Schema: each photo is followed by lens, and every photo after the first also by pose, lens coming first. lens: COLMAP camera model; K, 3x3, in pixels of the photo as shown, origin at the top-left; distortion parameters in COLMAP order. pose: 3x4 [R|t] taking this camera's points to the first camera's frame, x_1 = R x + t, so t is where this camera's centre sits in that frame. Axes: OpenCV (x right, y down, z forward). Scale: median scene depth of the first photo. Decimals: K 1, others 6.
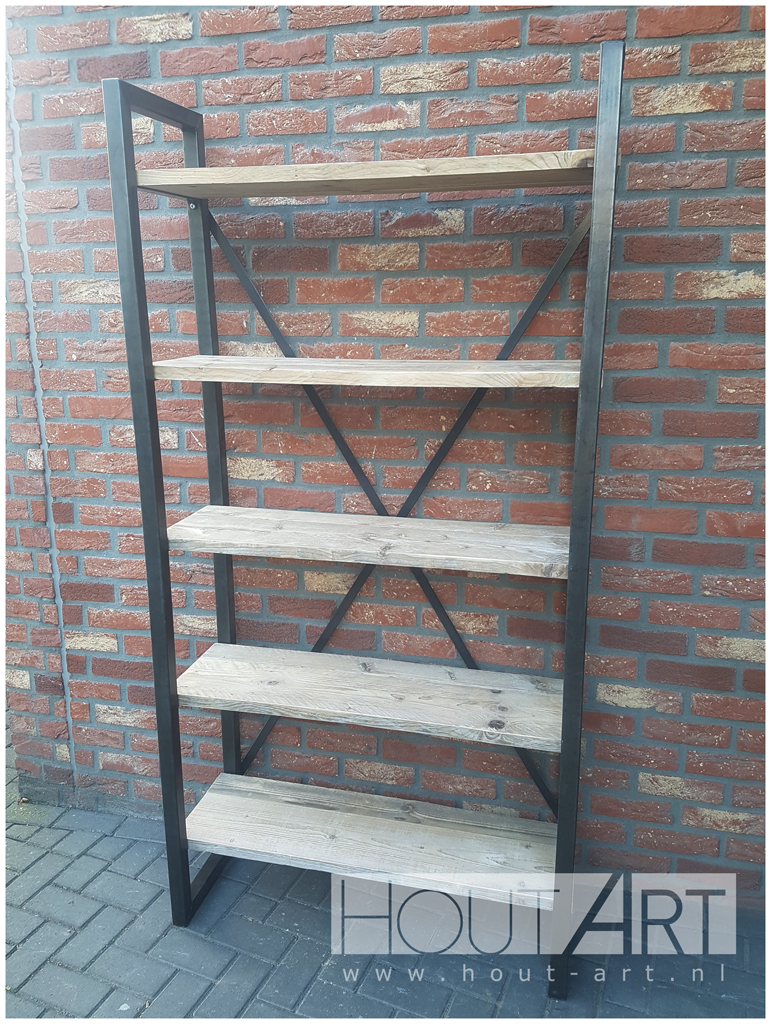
lens RADIAL K [[771.0, 0, 318.5], [0, 771.0, 498.7], [0, 0, 1]] dist [0.303961, -0.326617]
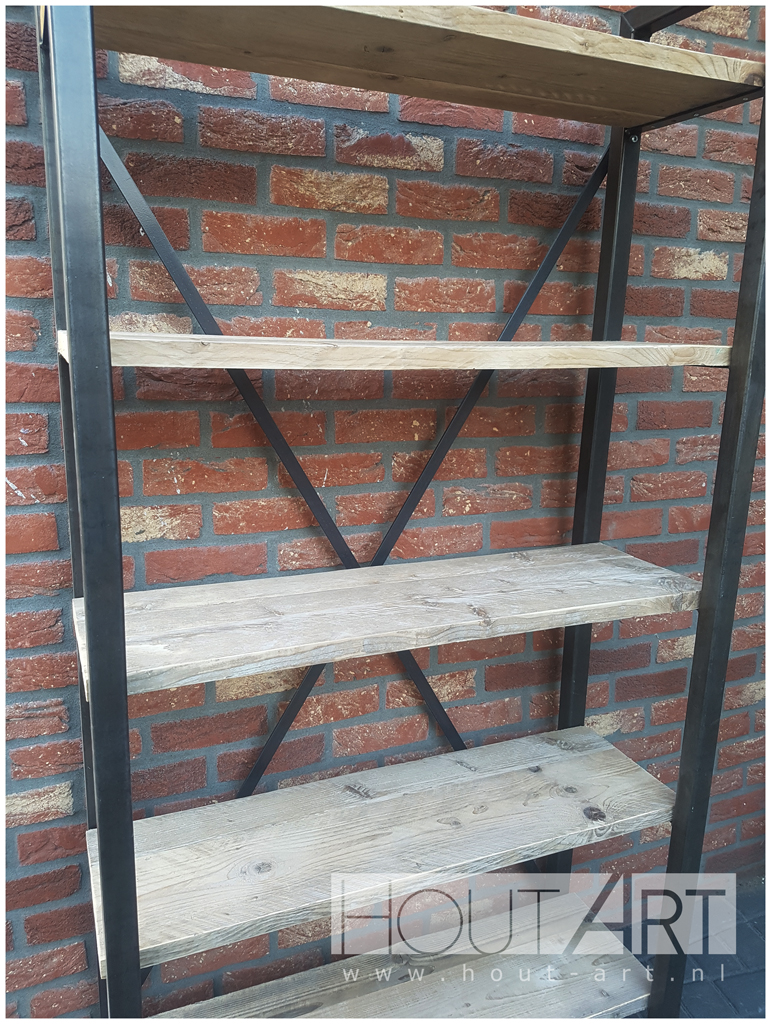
lens RADIAL K [[812.4, 0, 385.5], [0, 812.4, 512.0], [0, 0, 1]] dist [0.208549, -0.342792]
pose [[0.797901, -0.115952, 0.591531, -0.337581], [0.124153, 0.991897, 0.026966, -0.045488], [-0.589864, 0.051924, 0.805831, 0.409718]]
